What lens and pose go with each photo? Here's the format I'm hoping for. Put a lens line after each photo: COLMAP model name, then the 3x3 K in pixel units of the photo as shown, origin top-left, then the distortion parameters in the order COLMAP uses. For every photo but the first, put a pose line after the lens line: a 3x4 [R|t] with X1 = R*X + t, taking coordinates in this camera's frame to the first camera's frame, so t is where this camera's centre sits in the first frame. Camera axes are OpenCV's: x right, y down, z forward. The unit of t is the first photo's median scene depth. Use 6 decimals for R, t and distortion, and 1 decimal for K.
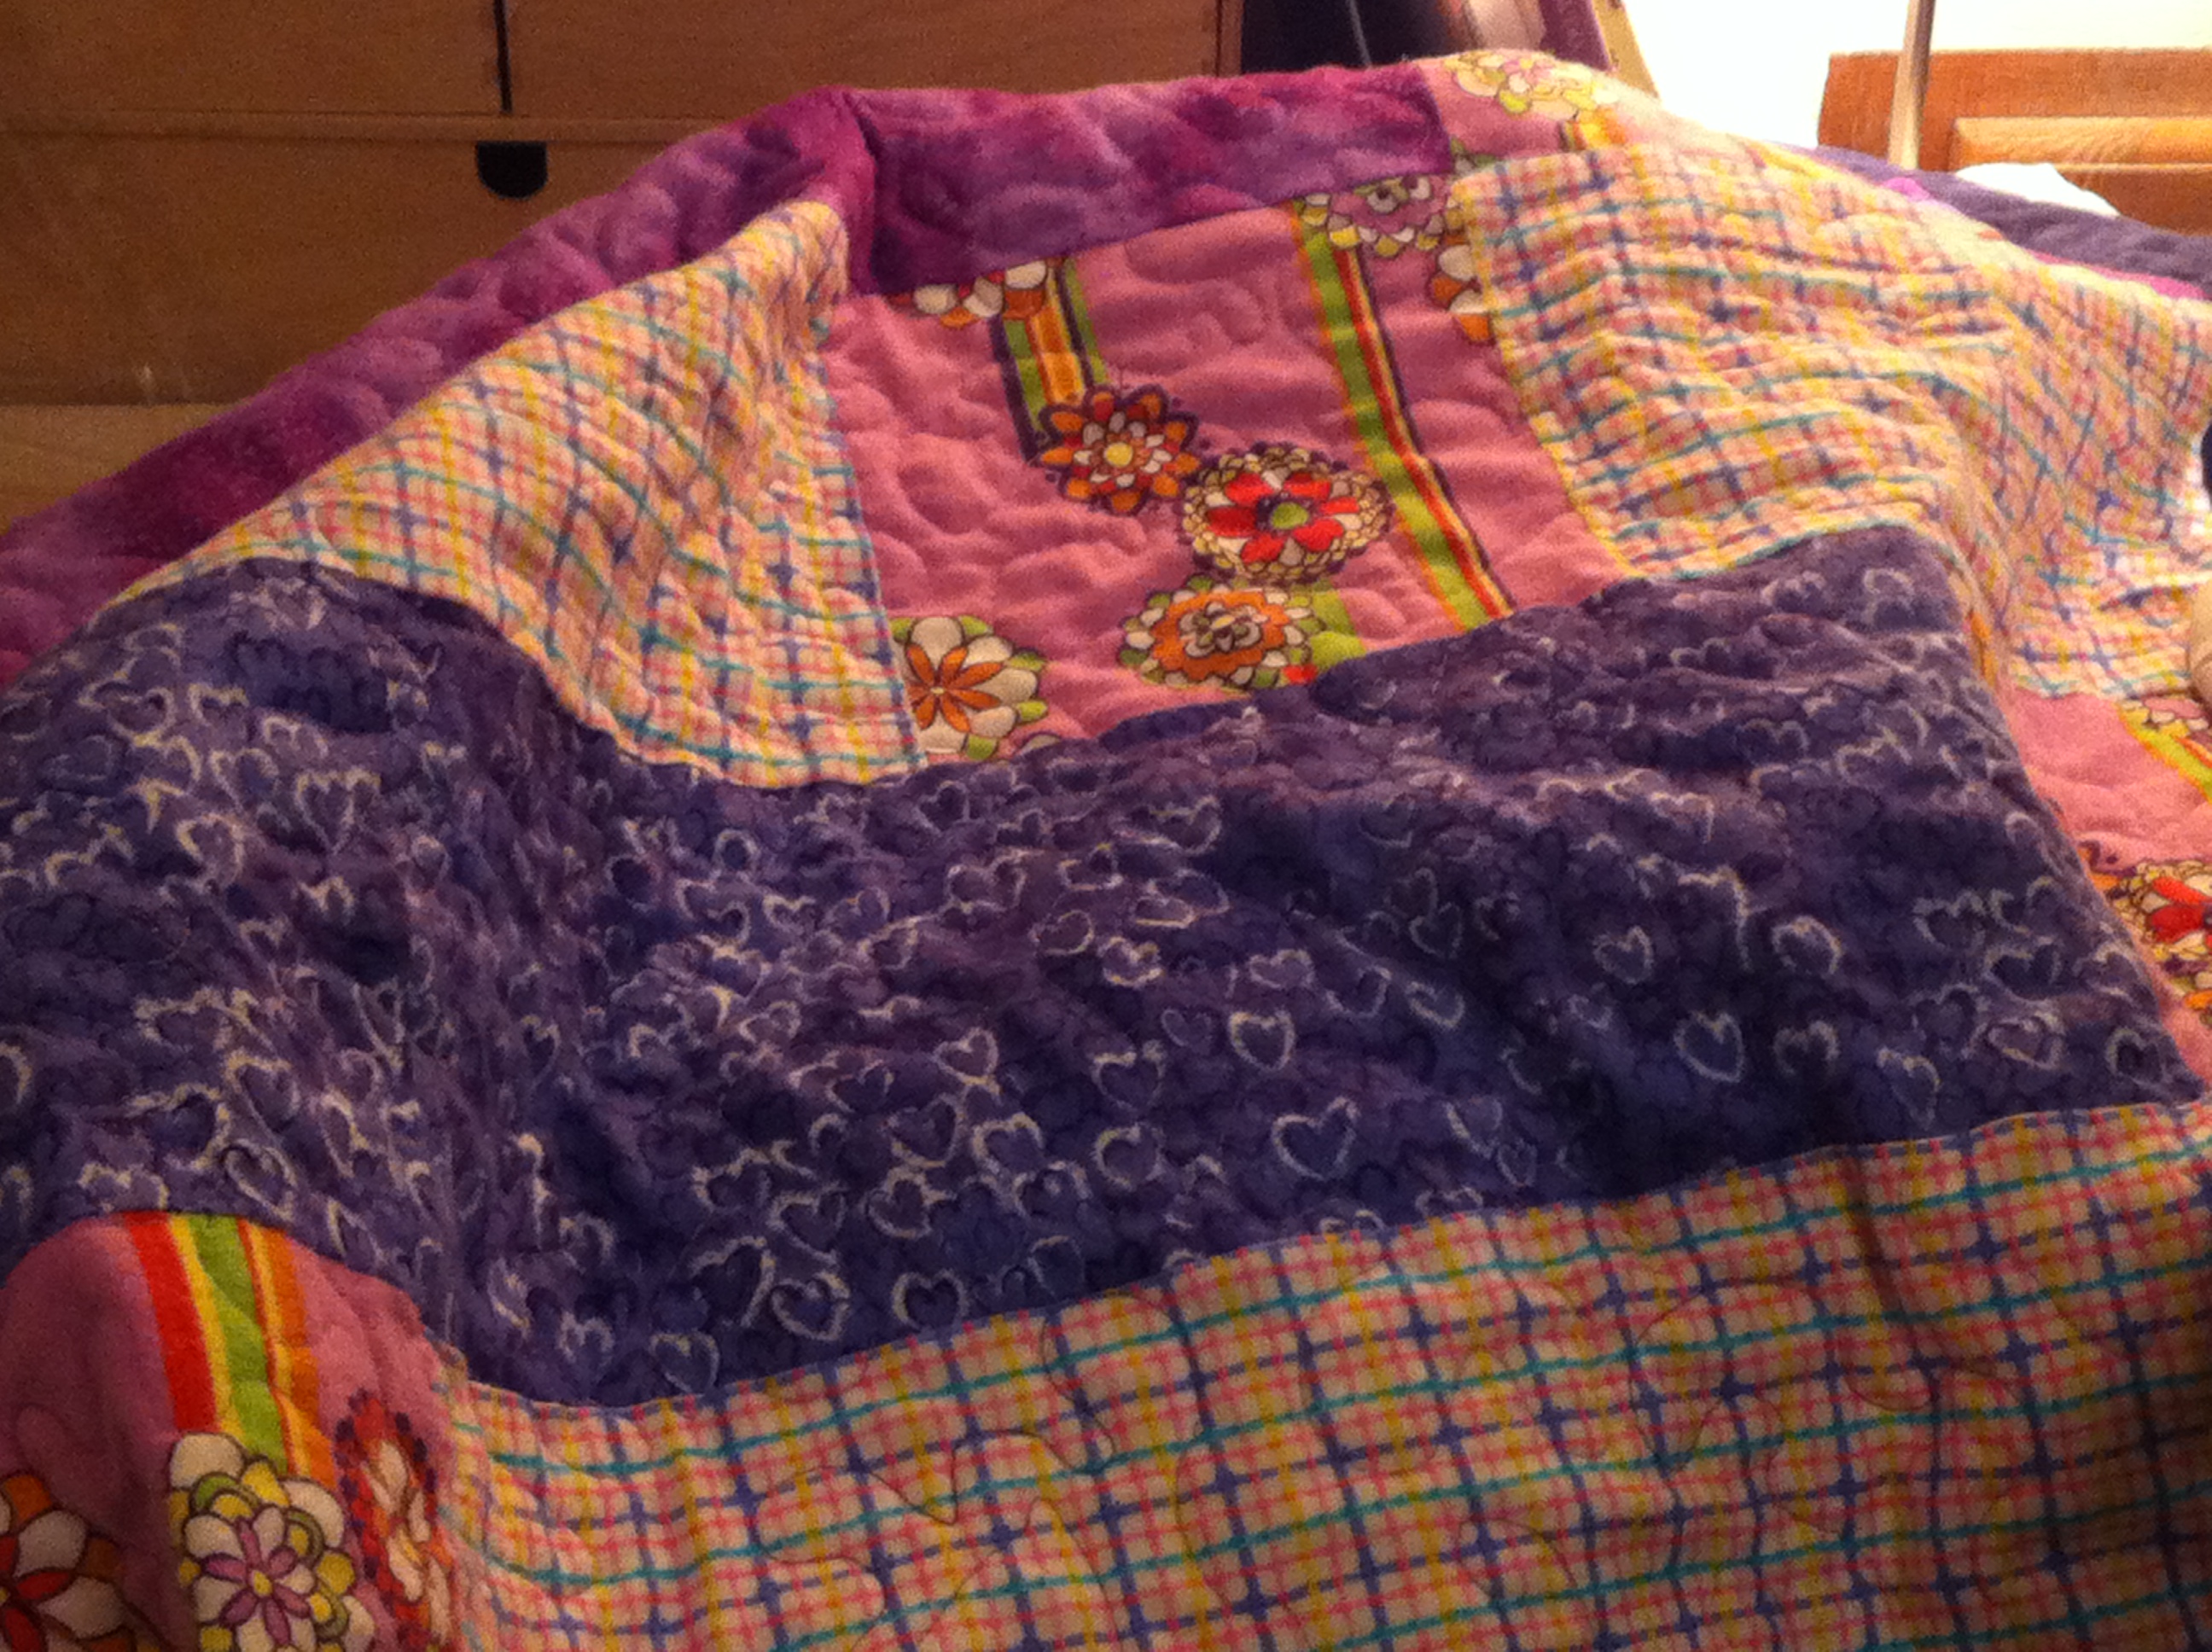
lens RADIAL K [[1873.8, 0, 1106.0], [0, 1873.8, 826.0], [0, 0, 1]] dist [-0.051685, -0.011486]
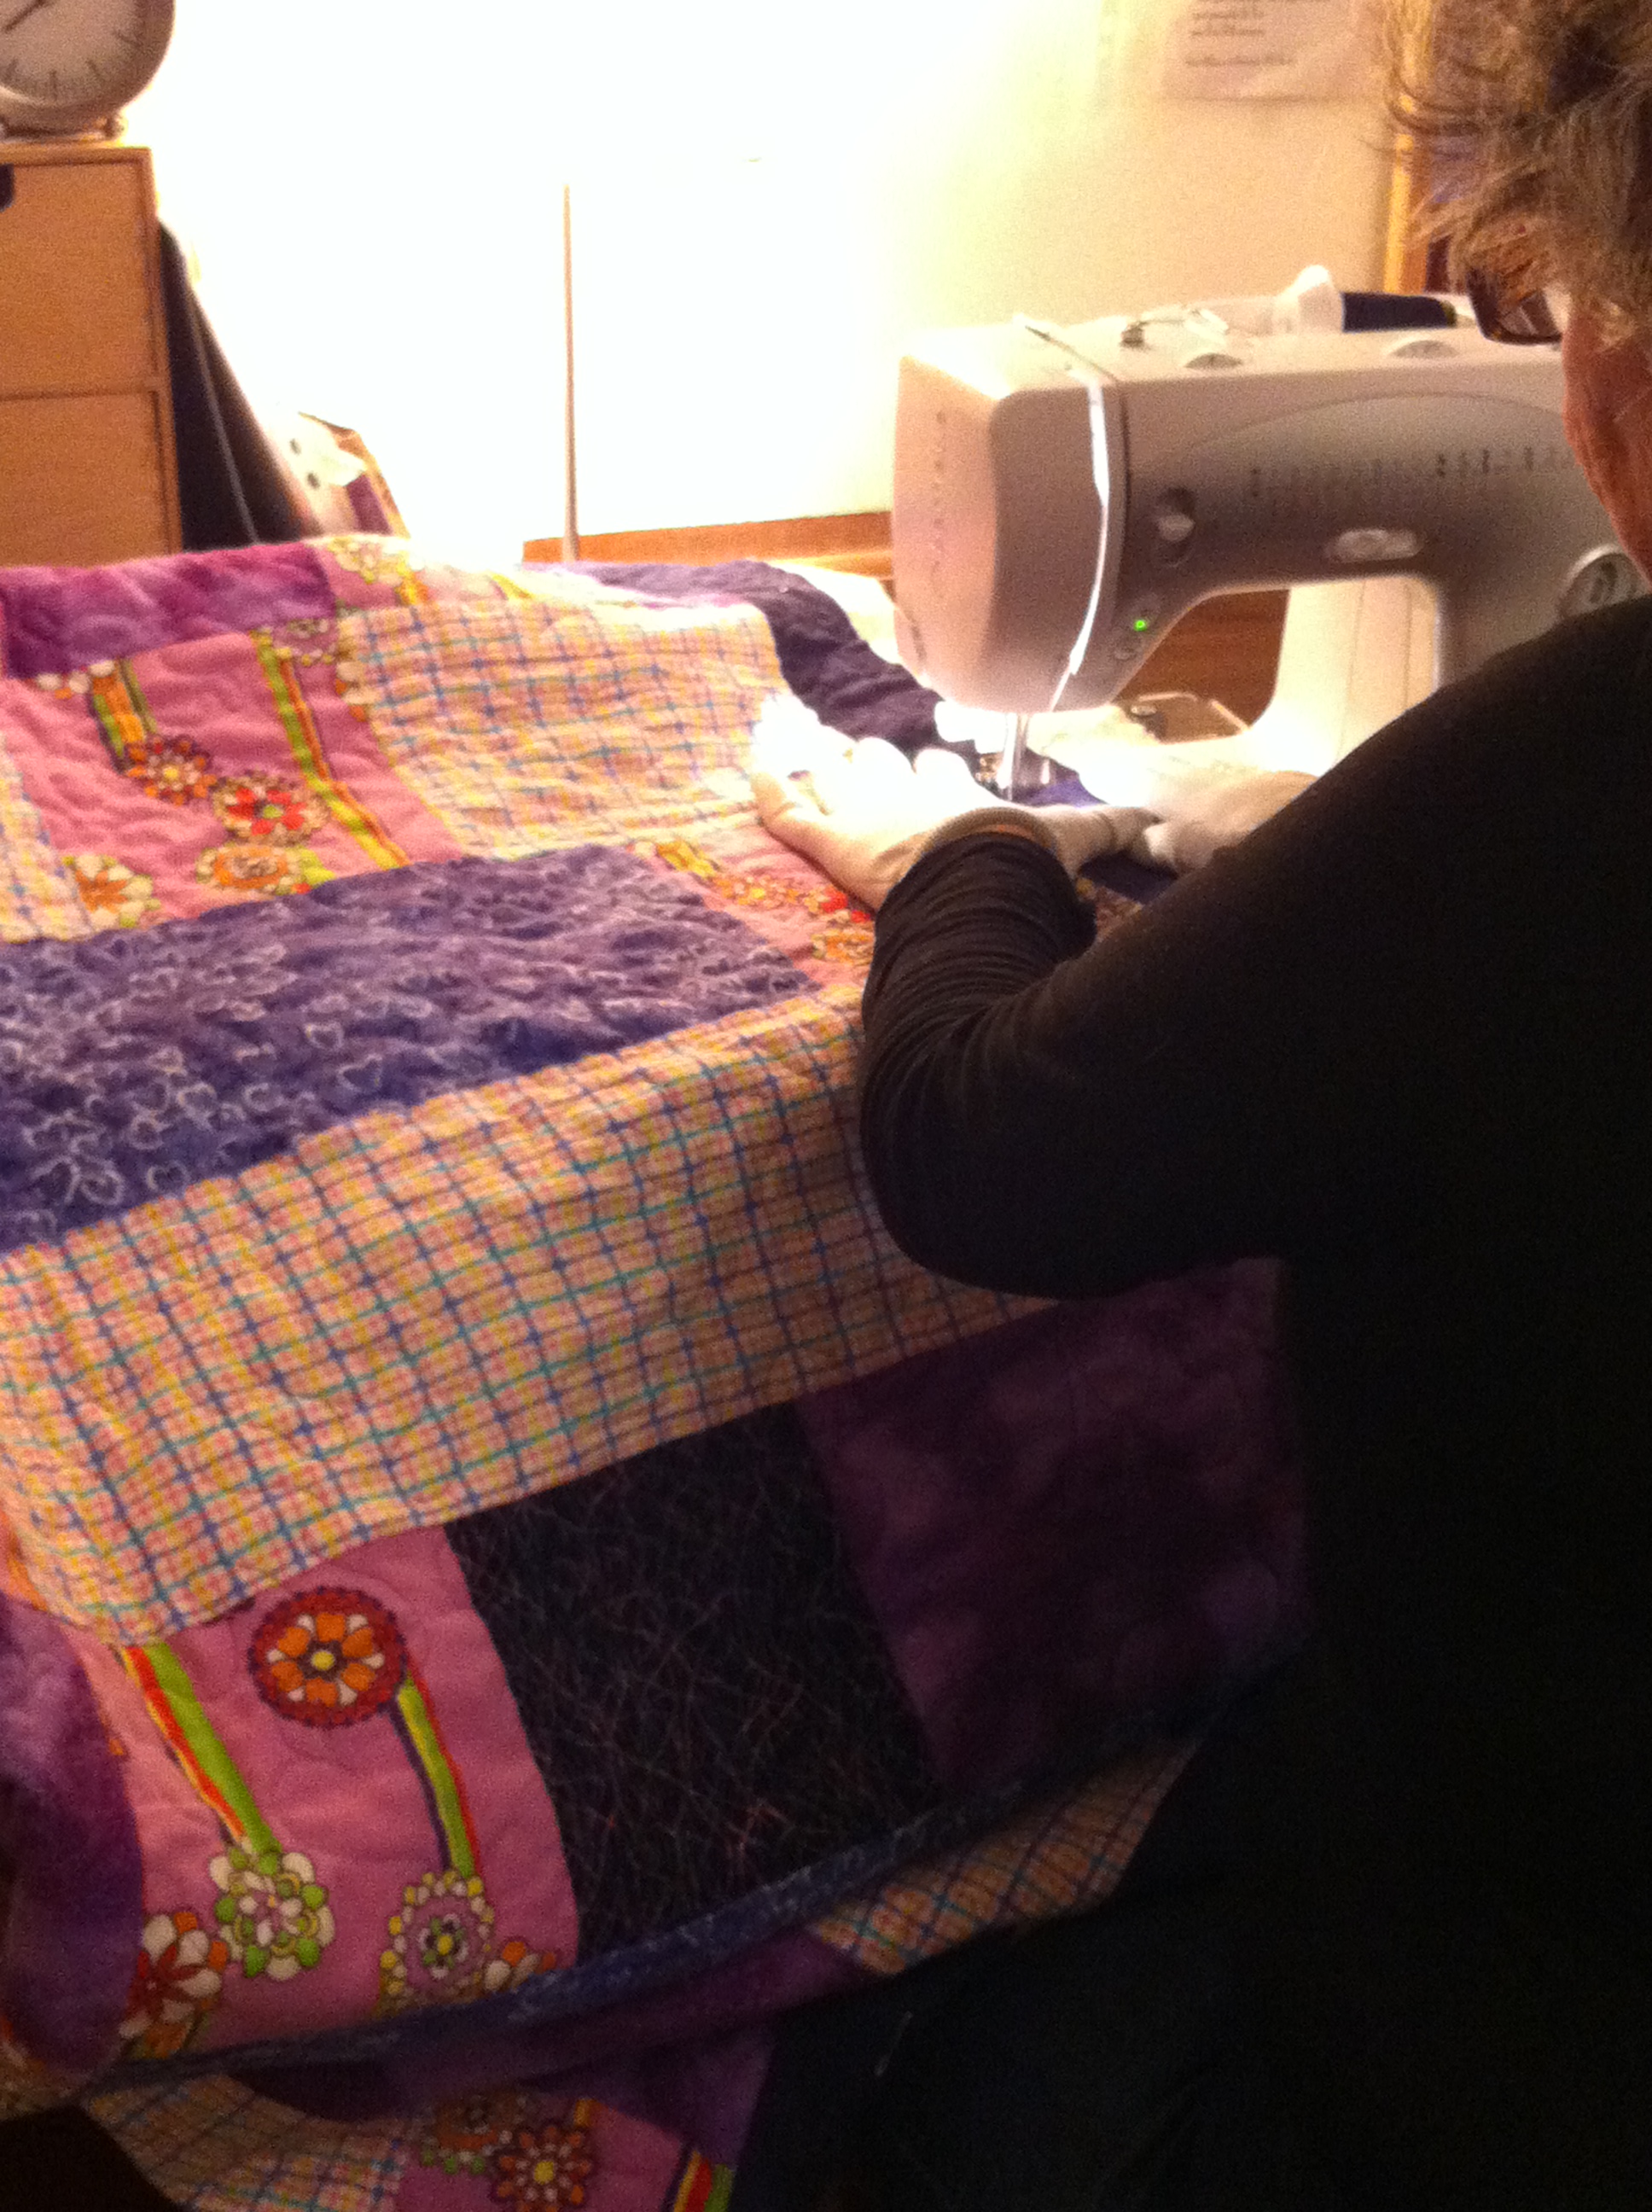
lens RADIAL K [[1873.8, 0, 826.0], [0, 1873.8, 1106.0], [0, 0, 1]] dist [-0.051685, -0.011486]
pose [[0.885218, -0.083196, 0.457676, -0.272510], [0.127391, 0.989621, -0.066501, 0.296675], [-0.447393, 0.117172, 0.886628, -0.739447]]
